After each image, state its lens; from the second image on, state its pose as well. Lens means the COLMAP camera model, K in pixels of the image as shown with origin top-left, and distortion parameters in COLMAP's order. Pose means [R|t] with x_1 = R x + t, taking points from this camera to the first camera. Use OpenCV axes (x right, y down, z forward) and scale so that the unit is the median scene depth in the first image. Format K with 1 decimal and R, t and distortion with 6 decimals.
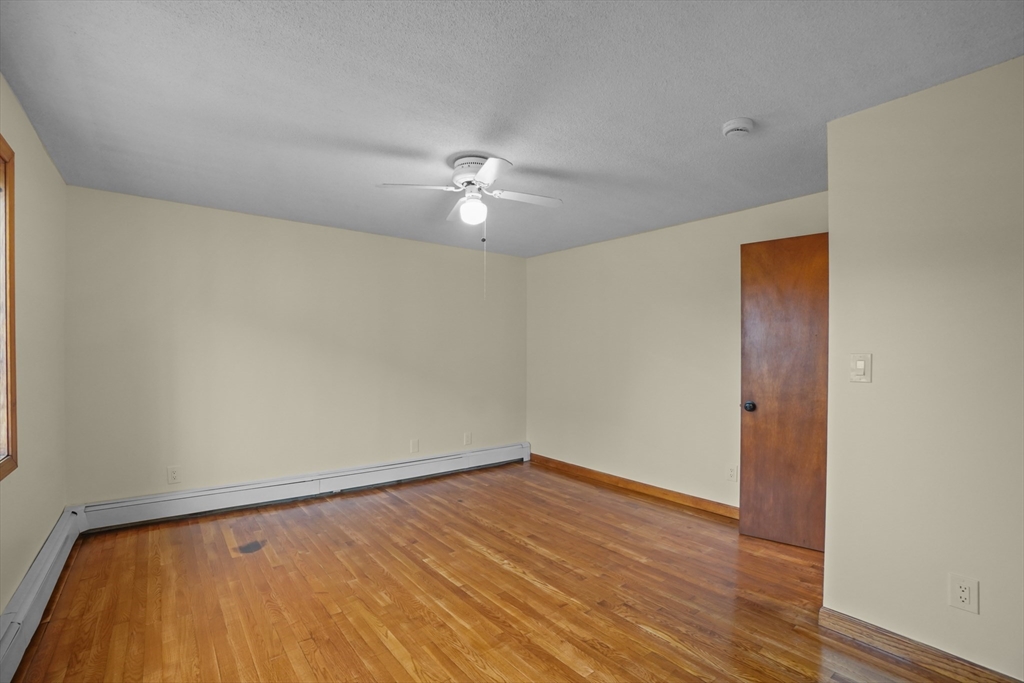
lens RADIAL K [[461.1, 0, 506.6], [0, 461.1, 349.9], [0, 0, 1]] dist [-0.068291, 0.024824]
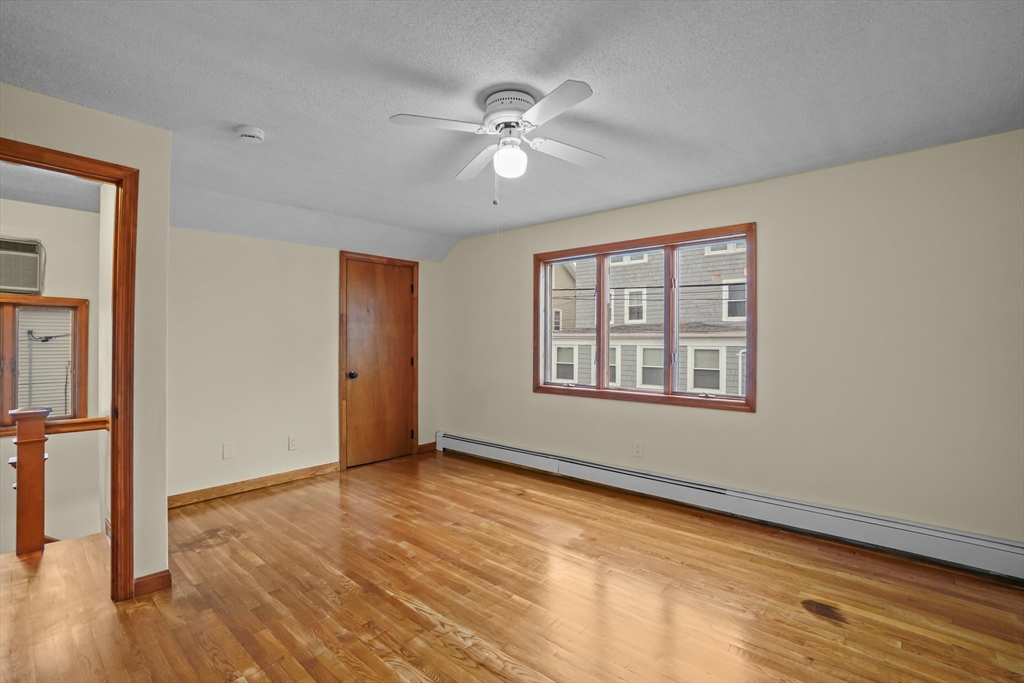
lens RADIAL K [[461.1, 0, 506.6], [0, 461.1, 349.9], [0, 0, 1]] dist [-0.068291, 0.024824]
pose [[-0.983688, -0.004355, -0.179830, 0.063704], [-0.006129, 0.999938, 0.009307, 0.014445], [0.179778, 0.010257, -0.983654, 1.564516]]
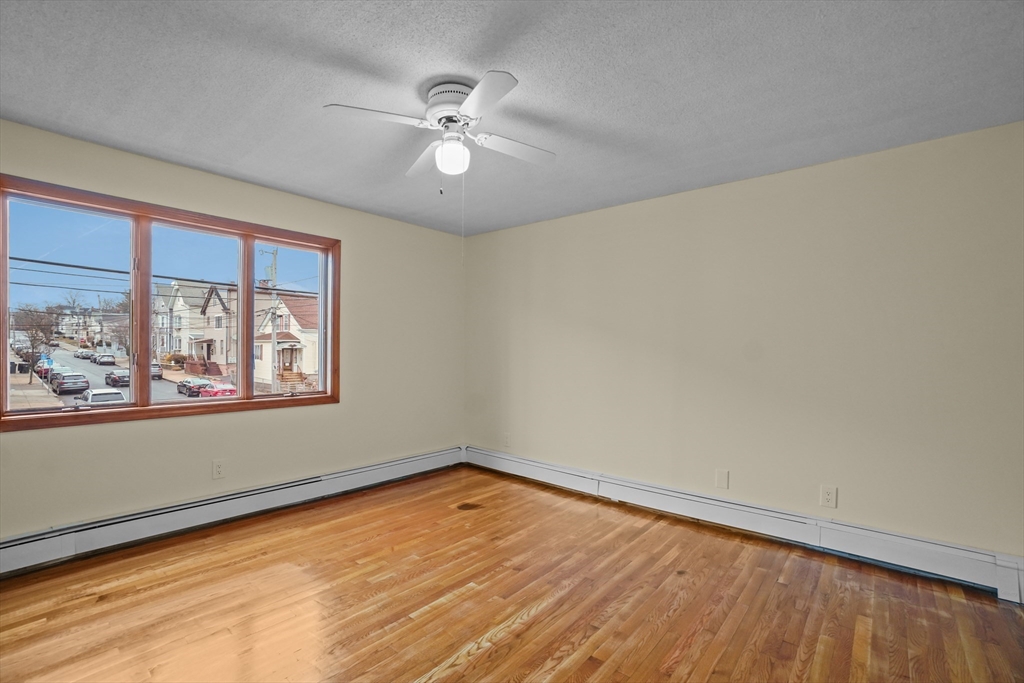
lens RADIAL K [[461.1, 0, 506.6], [0, 461.1, 349.9], [0, 0, 1]] dist [-0.068291, 0.024824]
pose [[0.192266, 0.002953, -0.981338, 0.619743], [0.000574, 0.999995, 0.003122, 0.020904], [0.981343, -0.001164, 0.192263, 0.841179]]
